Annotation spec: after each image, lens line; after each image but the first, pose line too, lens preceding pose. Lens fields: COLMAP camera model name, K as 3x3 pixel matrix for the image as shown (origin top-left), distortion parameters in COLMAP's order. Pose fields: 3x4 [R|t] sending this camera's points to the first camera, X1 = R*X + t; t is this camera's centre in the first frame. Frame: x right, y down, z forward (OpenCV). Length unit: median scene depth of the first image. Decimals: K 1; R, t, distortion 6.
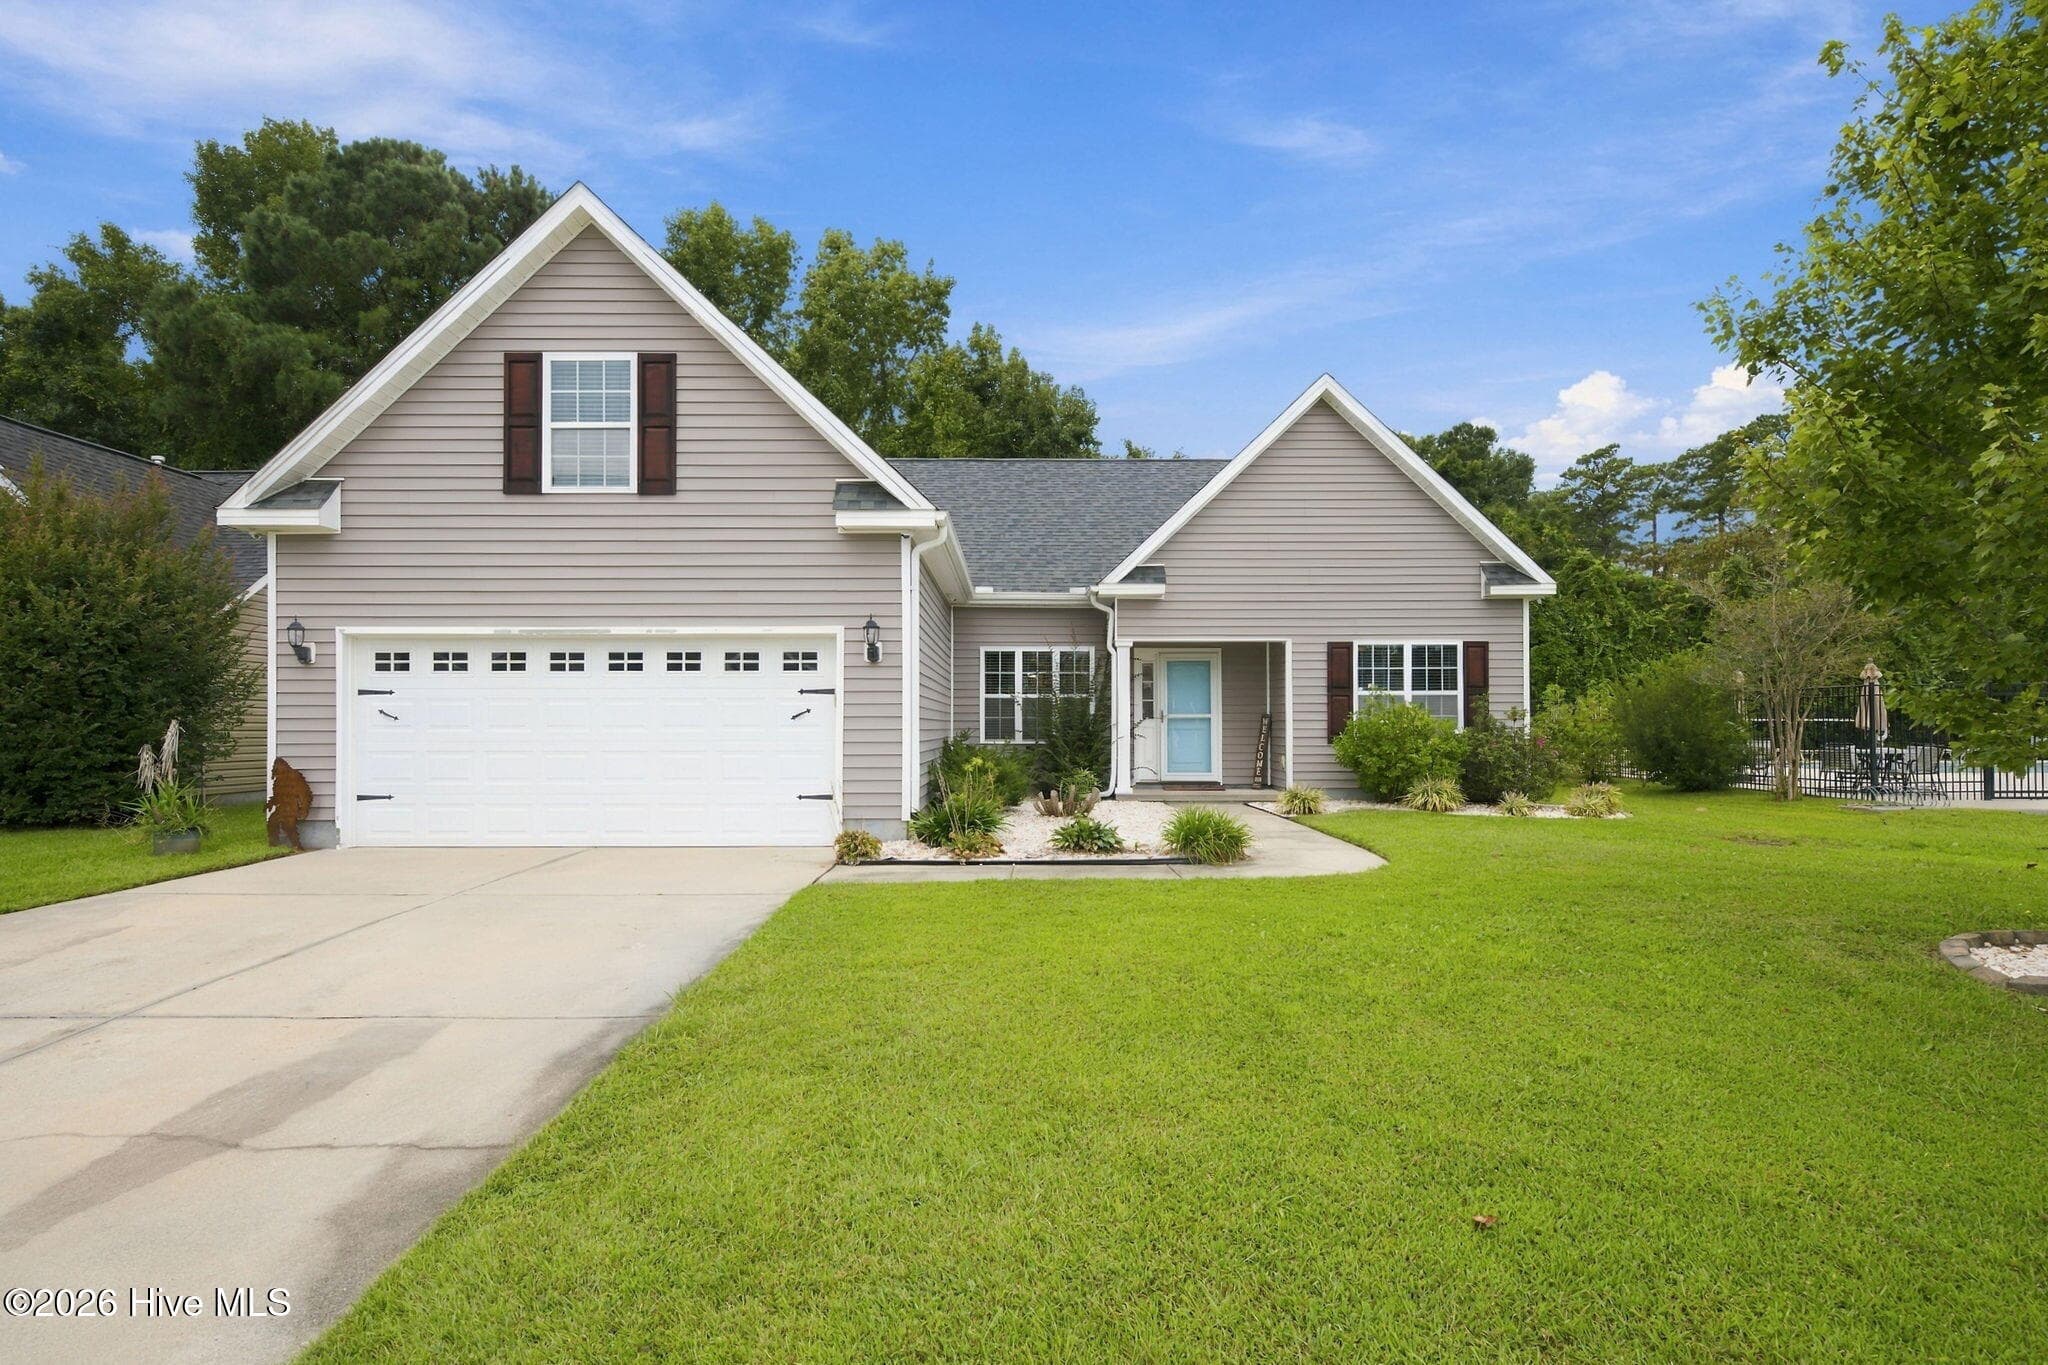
lens RADIAL K [[1088.6, 0, 1028.3], [0, 1088.6, 720.6], [0, 0, 1]] dist [-0.034386, 0.042143]
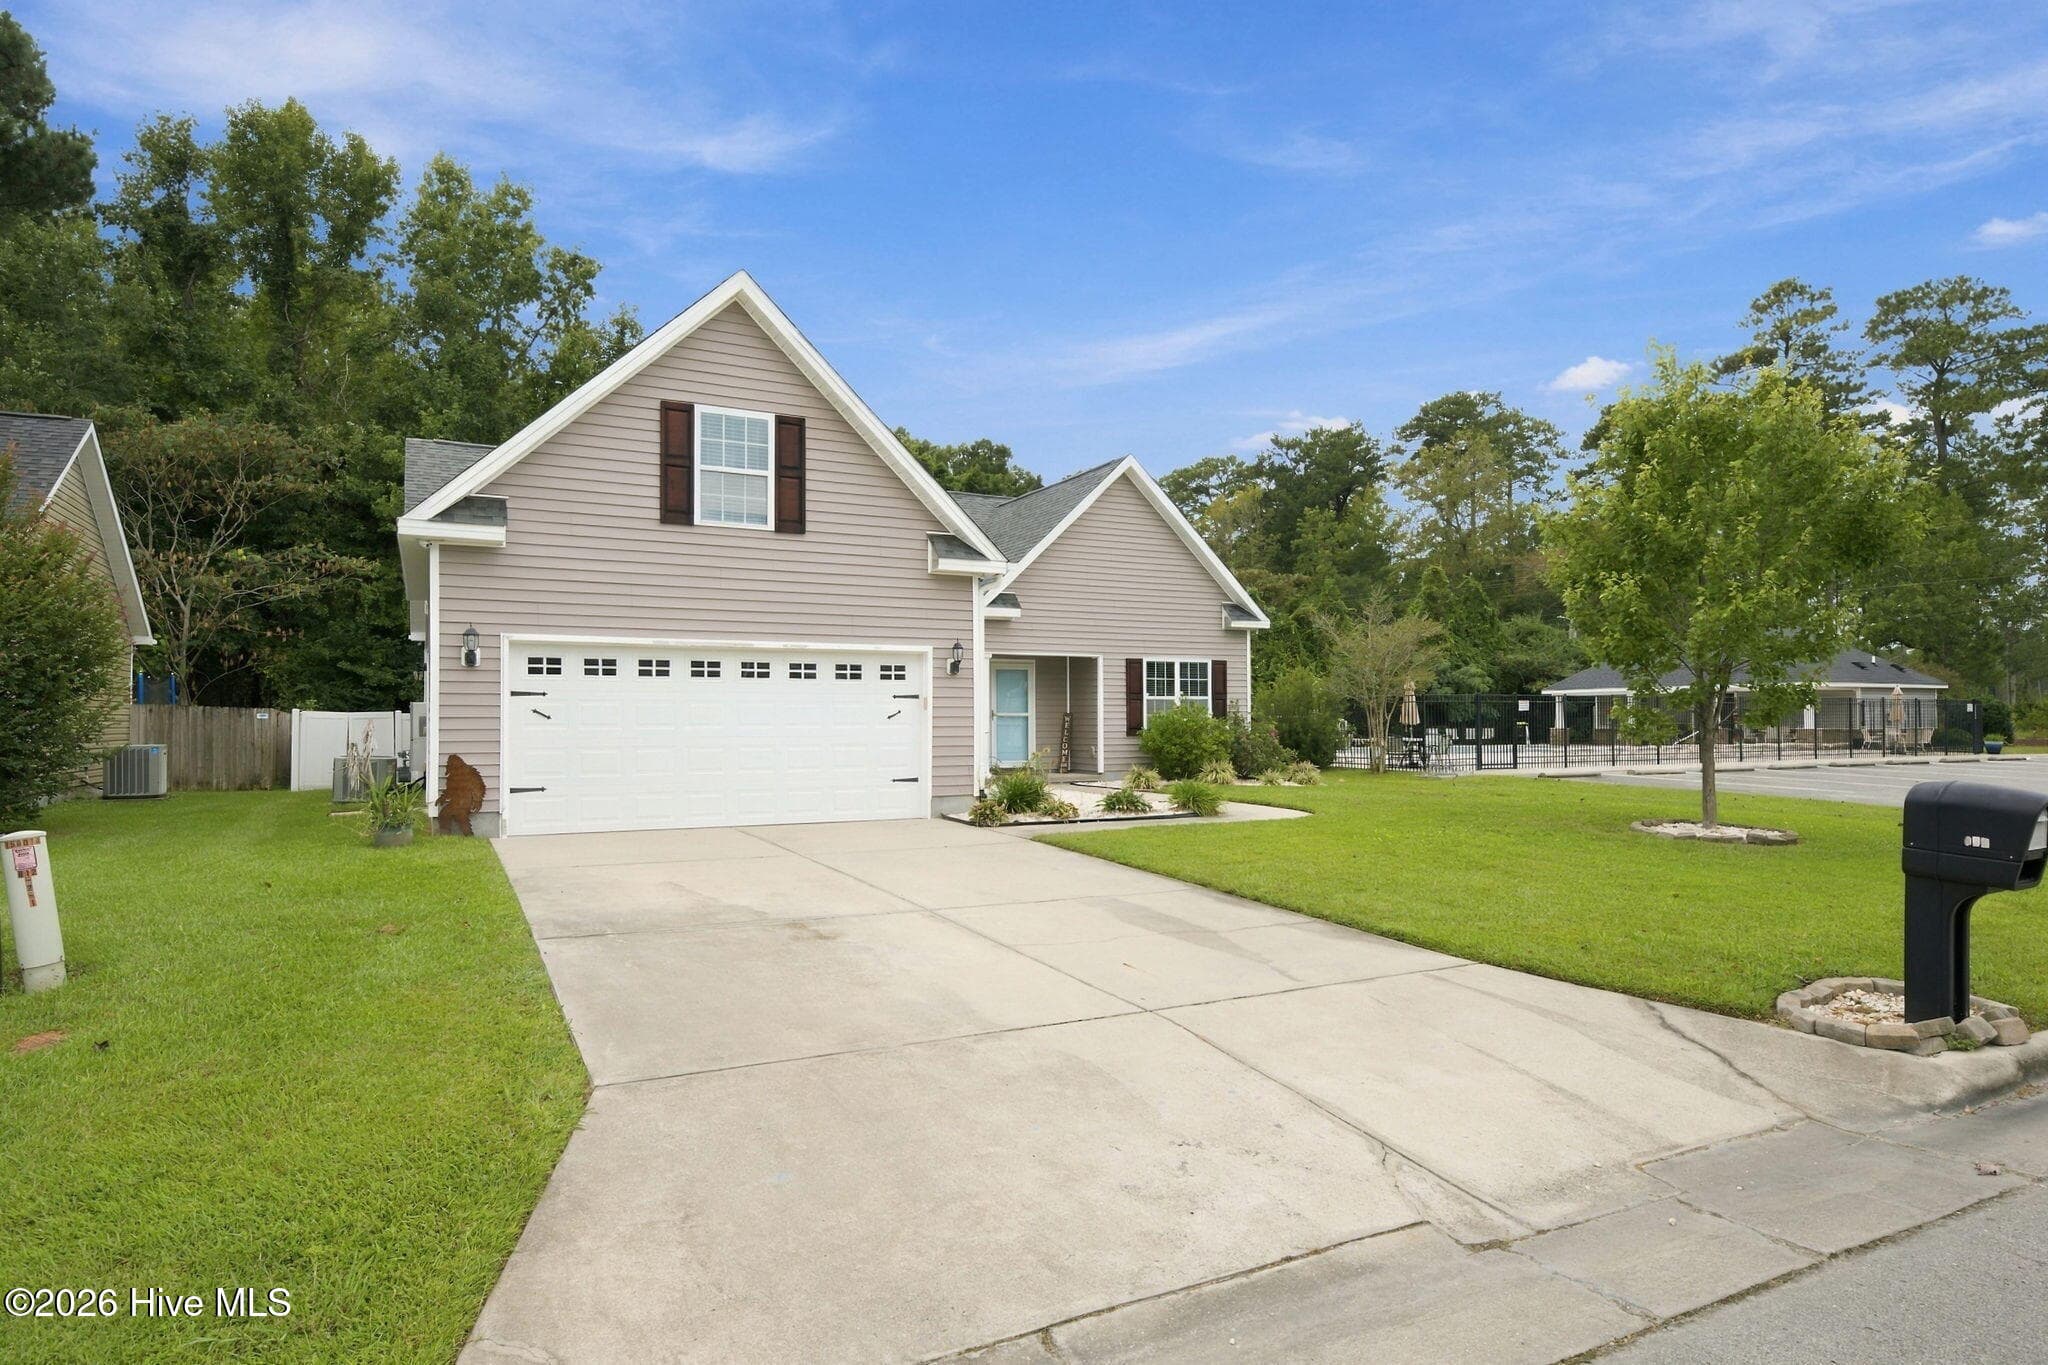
lens RADIAL K [[1152.8, 0, 1022.5], [0, 1152.8, 693.7], [0, 0, 1]] dist [-0.009284, 0.018591]
pose [[0.891019, 0.009825, 0.453860, -0.682526], [-0.001237, 0.999815, -0.019216, -0.004463], [-0.453964, 0.016560, 0.890866, -0.260012]]
